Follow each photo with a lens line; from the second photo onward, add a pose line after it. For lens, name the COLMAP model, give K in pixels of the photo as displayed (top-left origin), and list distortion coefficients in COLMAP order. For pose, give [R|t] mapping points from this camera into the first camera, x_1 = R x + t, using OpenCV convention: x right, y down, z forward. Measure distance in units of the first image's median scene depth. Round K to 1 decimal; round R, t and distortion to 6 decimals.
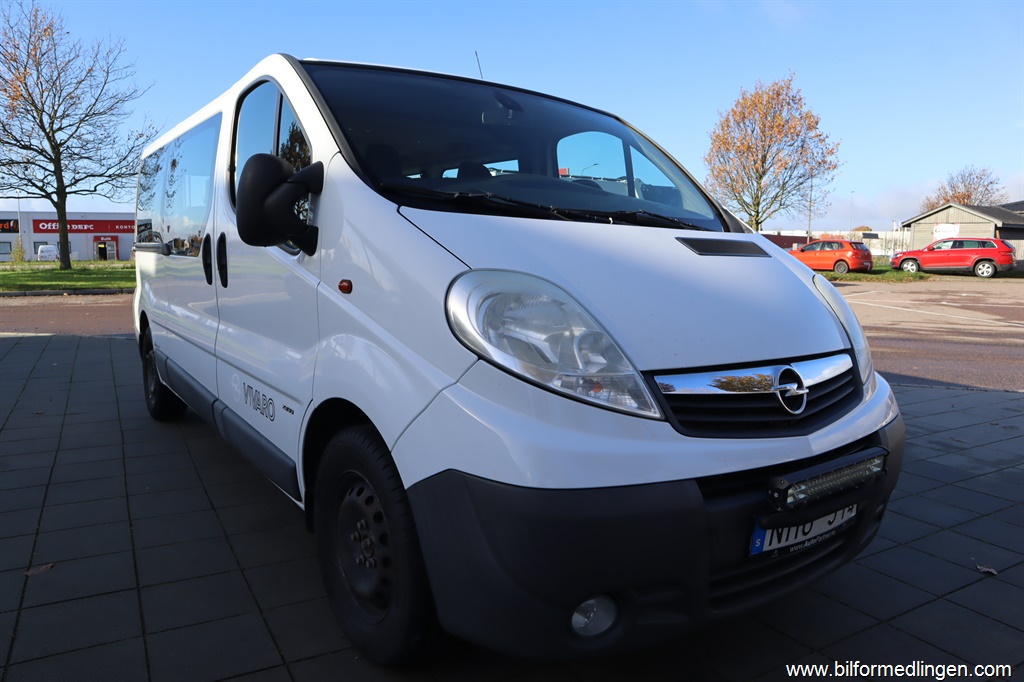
lens RADIAL K [[711.9, 0, 512.0], [0, 711.9, 341.0], [0, 0, 1]] dist [-0.057640, 0.001484]
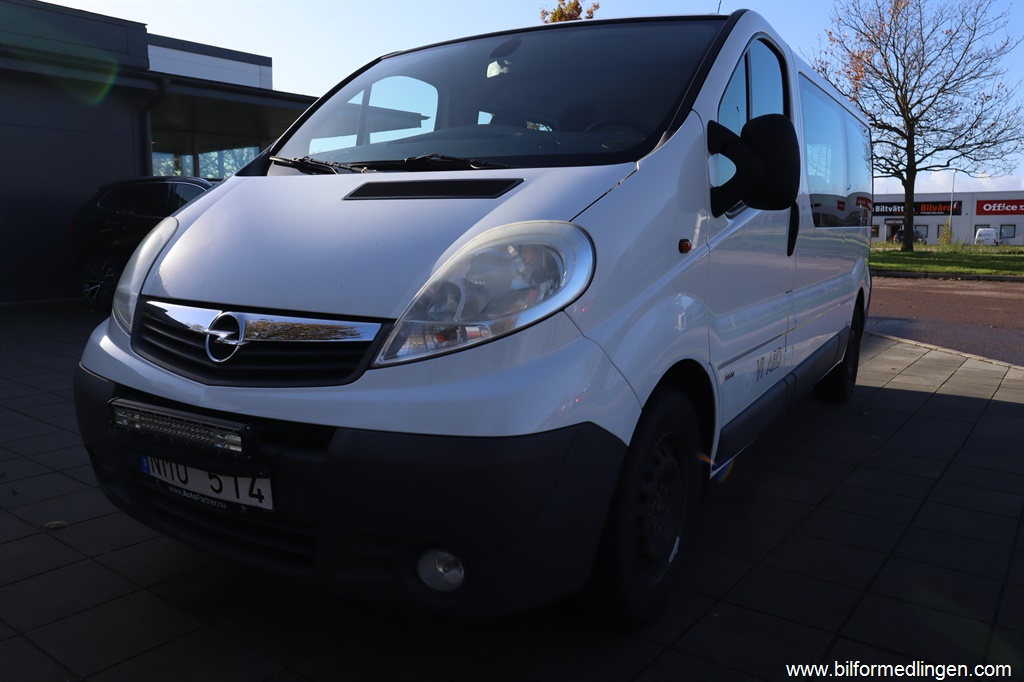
lens RADIAL K [[792.3, 0, 513.0], [0, 792.3, 328.5], [0, 0, 1]] dist [-0.008446, -0.005370]
pose [[0.395063, 0.106266, -0.912487, 0.140726], [-0.117560, 0.990968, 0.064508, -0.005235], [0.911101, 0.081787, 0.403988, 0.085532]]
